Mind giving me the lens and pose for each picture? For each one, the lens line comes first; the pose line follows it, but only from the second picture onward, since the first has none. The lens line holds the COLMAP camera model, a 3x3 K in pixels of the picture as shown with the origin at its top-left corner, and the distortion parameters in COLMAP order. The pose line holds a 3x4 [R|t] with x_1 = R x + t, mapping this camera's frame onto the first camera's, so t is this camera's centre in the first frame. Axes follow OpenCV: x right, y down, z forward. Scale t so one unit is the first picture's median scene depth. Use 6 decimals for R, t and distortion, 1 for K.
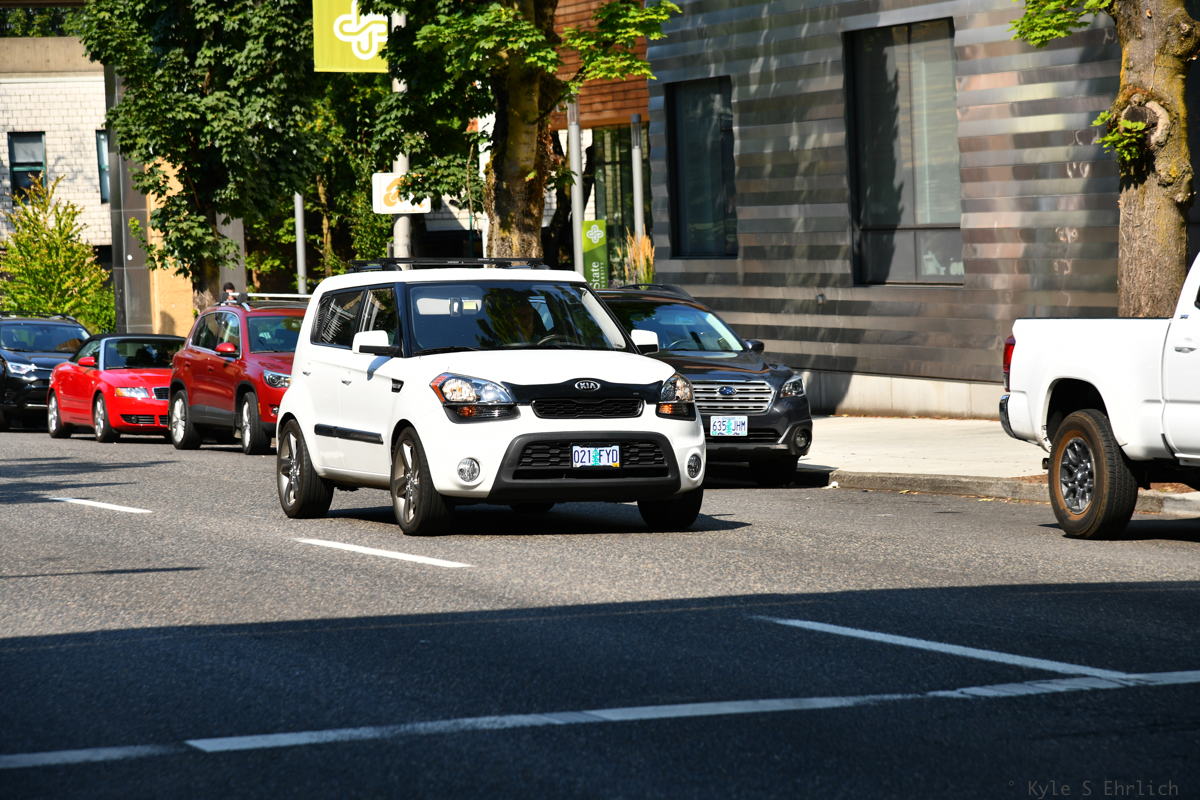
lens RADIAL K [[3776.4, 0, 606.5], [0, 3776.4, 404.4], [0, 0, 1]] dist [0.101743, 0.000000]
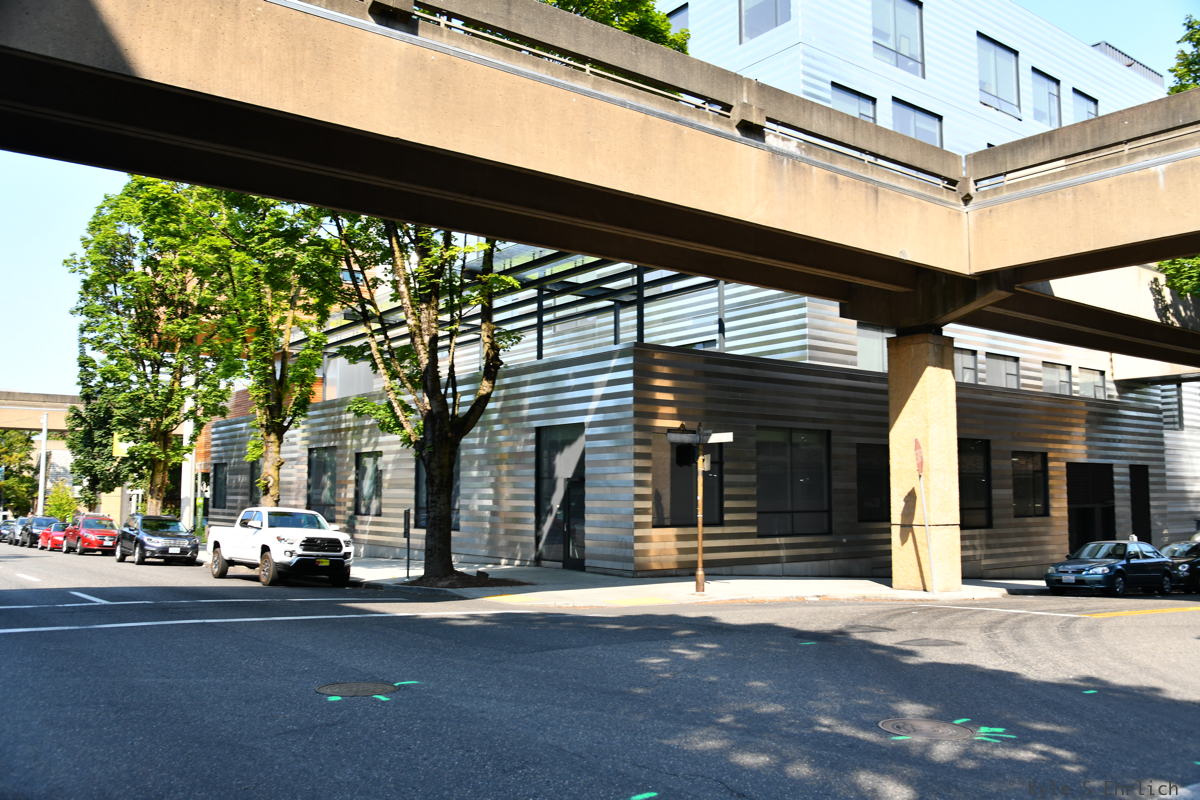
lens RADIAL K [[992.4, 0, 605.9], [0, 992.4, 407.3], [0, 0, 1]] dist [-0.057670, 0.030321]
pose [[0.952141, 0.067508, 0.298111, 0.102650], [-0.023832, 0.988732, -0.147784, -0.001042], [-0.304729, 0.133607, 0.943022, -0.107641]]
